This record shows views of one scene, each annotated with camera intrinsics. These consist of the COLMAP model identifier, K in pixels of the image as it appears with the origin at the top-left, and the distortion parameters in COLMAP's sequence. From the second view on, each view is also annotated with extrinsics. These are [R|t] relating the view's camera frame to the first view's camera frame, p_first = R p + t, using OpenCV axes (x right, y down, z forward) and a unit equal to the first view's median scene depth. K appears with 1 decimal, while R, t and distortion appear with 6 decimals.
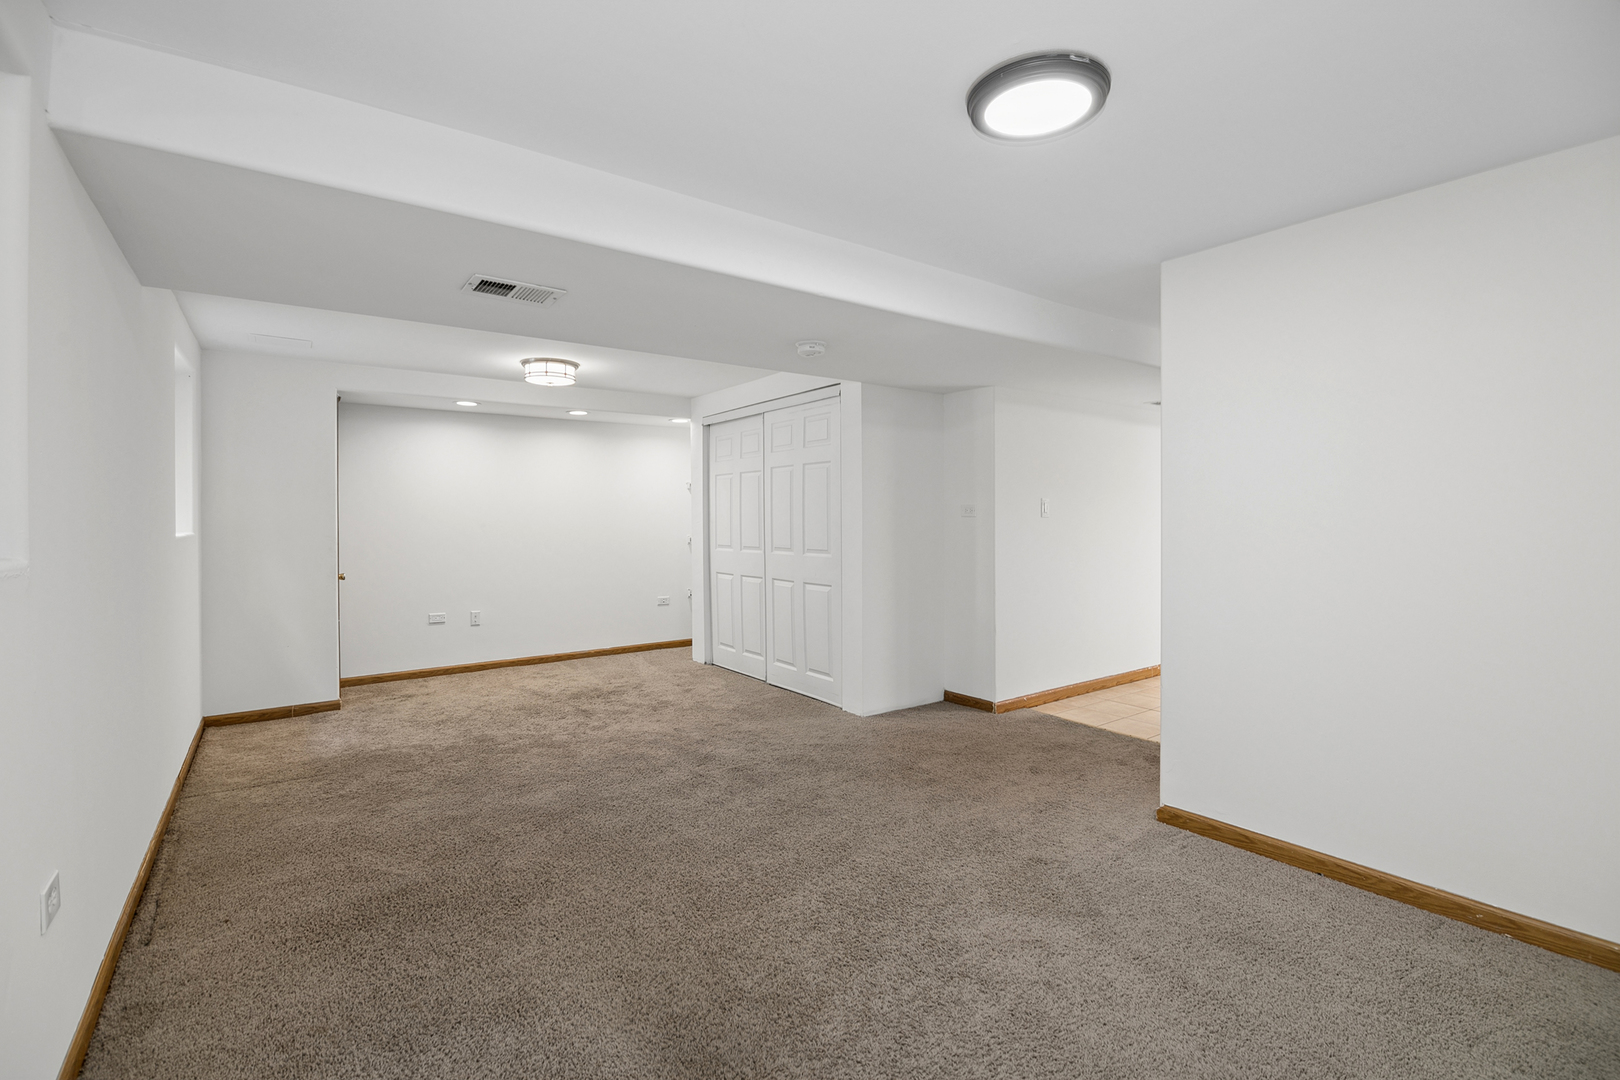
lens RADIAL K [[730.9, 0, 811.5], [0, 730.9, 529.6], [0, 0, 1]] dist [-0.001968, -0.010753]
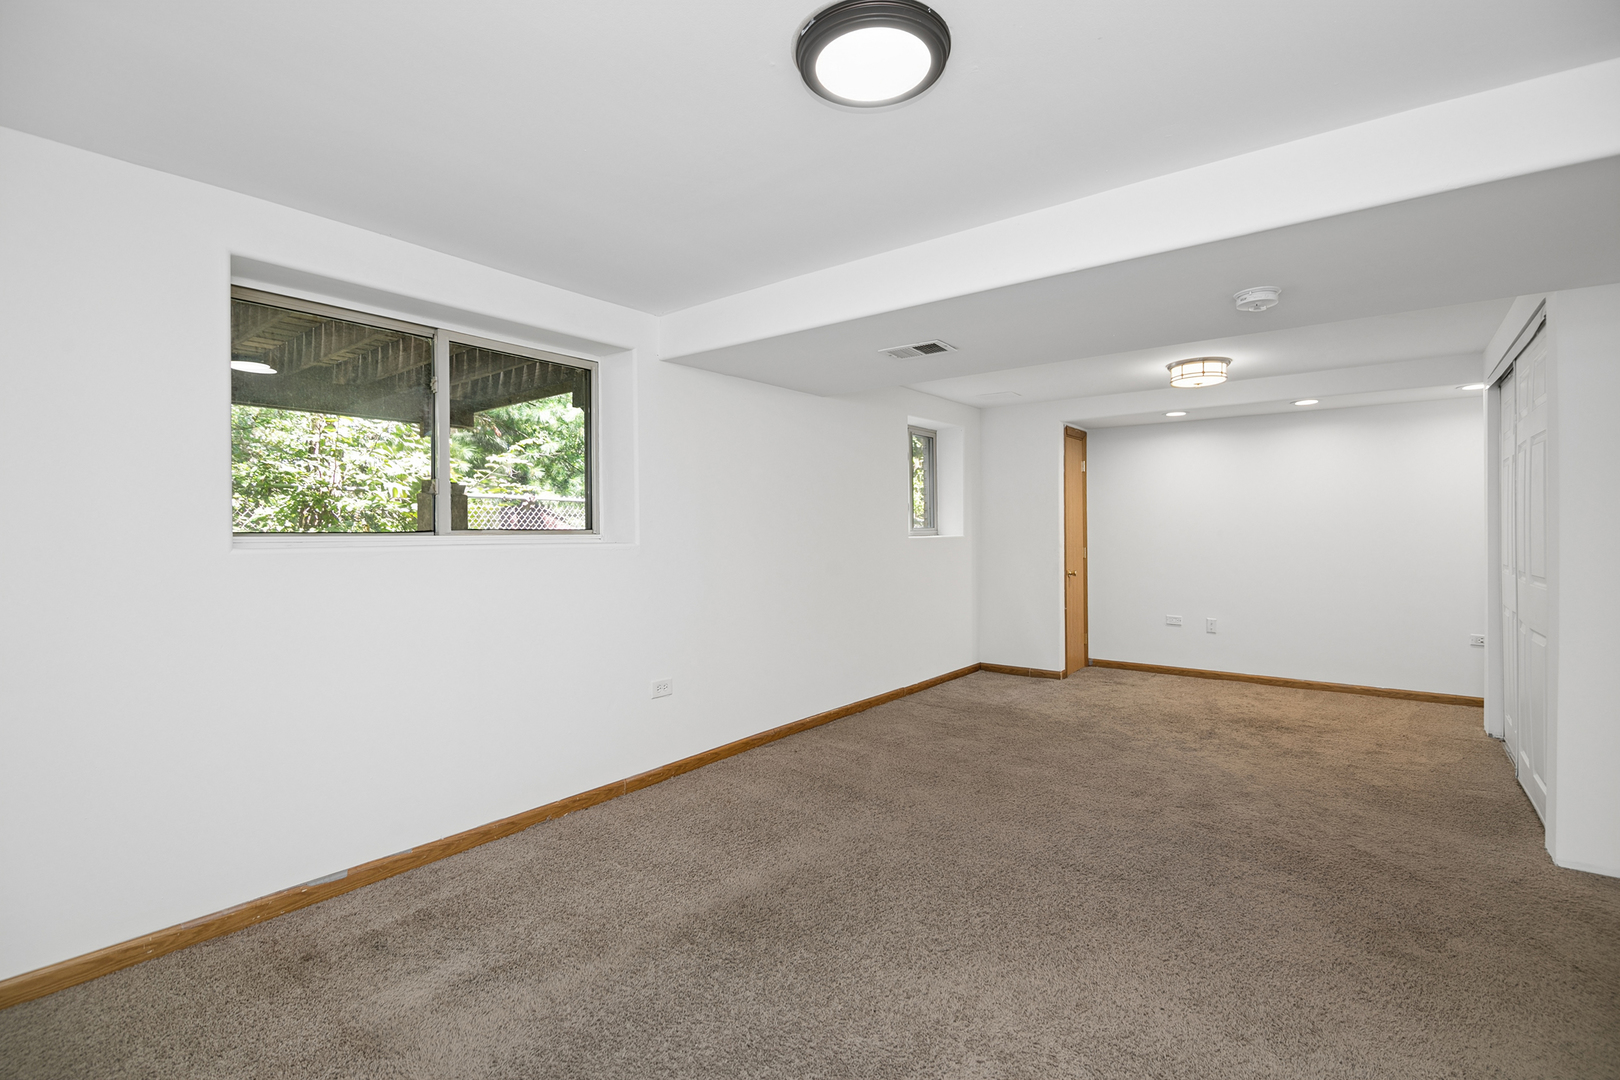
lens RADIAL K [[730.9, 0, 811.5], [0, 730.9, 529.6], [0, 0, 1]] dist [-0.001968, -0.010753]
pose [[0.272538, 0.006263, -0.962125, 0.441441], [-0.016290, 0.999866, 0.001895, -0.002866], [0.962007, 0.015157, 0.272603, 0.260646]]
